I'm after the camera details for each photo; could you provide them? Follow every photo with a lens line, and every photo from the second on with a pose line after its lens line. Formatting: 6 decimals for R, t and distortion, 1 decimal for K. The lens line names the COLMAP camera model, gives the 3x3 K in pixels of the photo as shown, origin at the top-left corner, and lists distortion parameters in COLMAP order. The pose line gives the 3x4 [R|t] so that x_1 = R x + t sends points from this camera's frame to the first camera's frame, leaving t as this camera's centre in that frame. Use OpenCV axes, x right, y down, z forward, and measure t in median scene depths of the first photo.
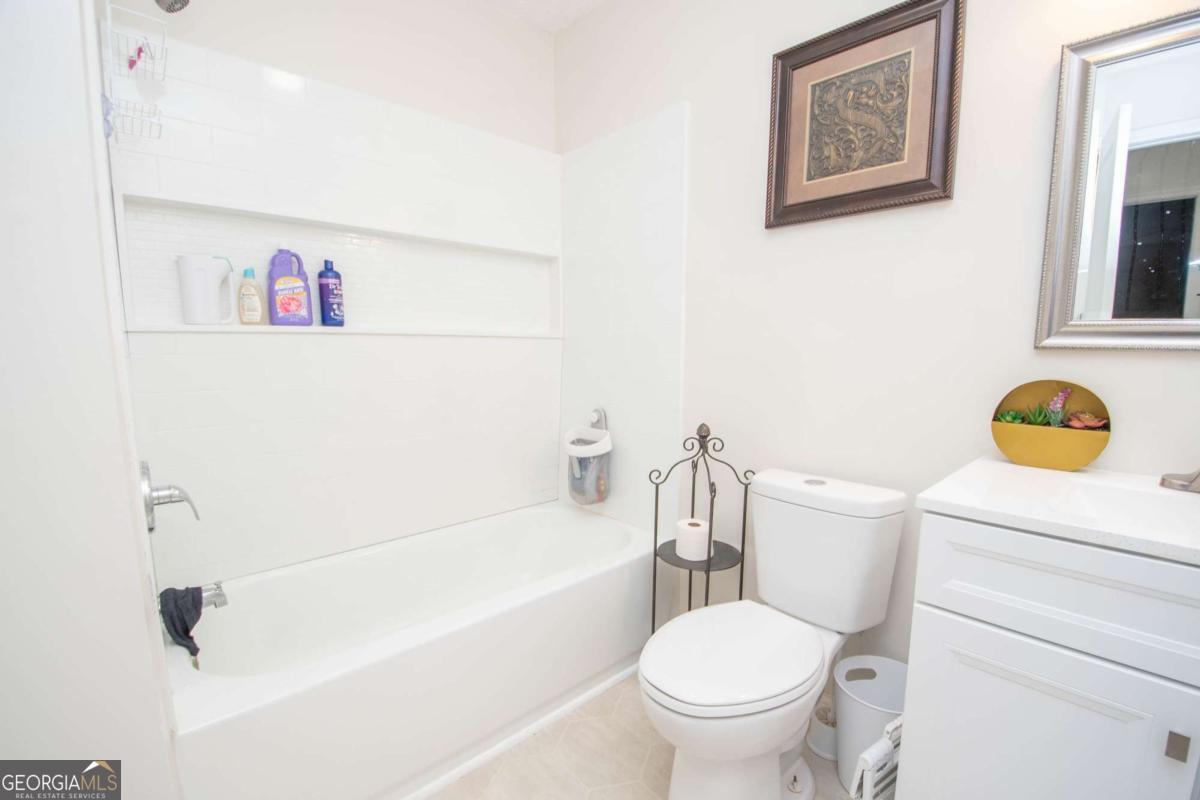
lens RADIAL K [[523.4, 0, 601.5], [0, 523.4, 419.1], [0, 0, 1]] dist [0.014565, -0.022924]
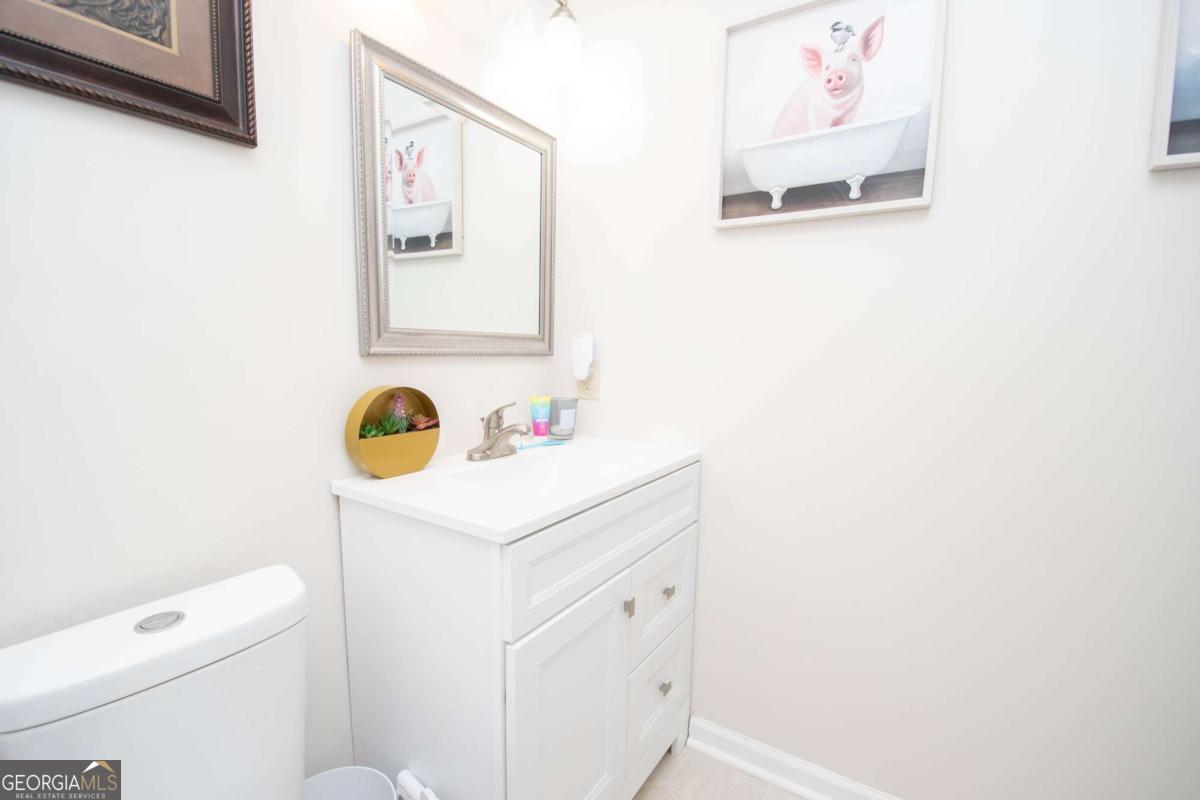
lens RADIAL K [[523.4, 0, 601.5], [0, 523.4, 419.1], [0, 0, 1]] dist [0.014565, -0.022924]
pose [[-0.257282, -0.124100, 0.958335, -0.200665], [0.130995, 0.978086, 0.161826, -0.124055], [-0.957416, 0.167172, -0.235388, 0.855403]]
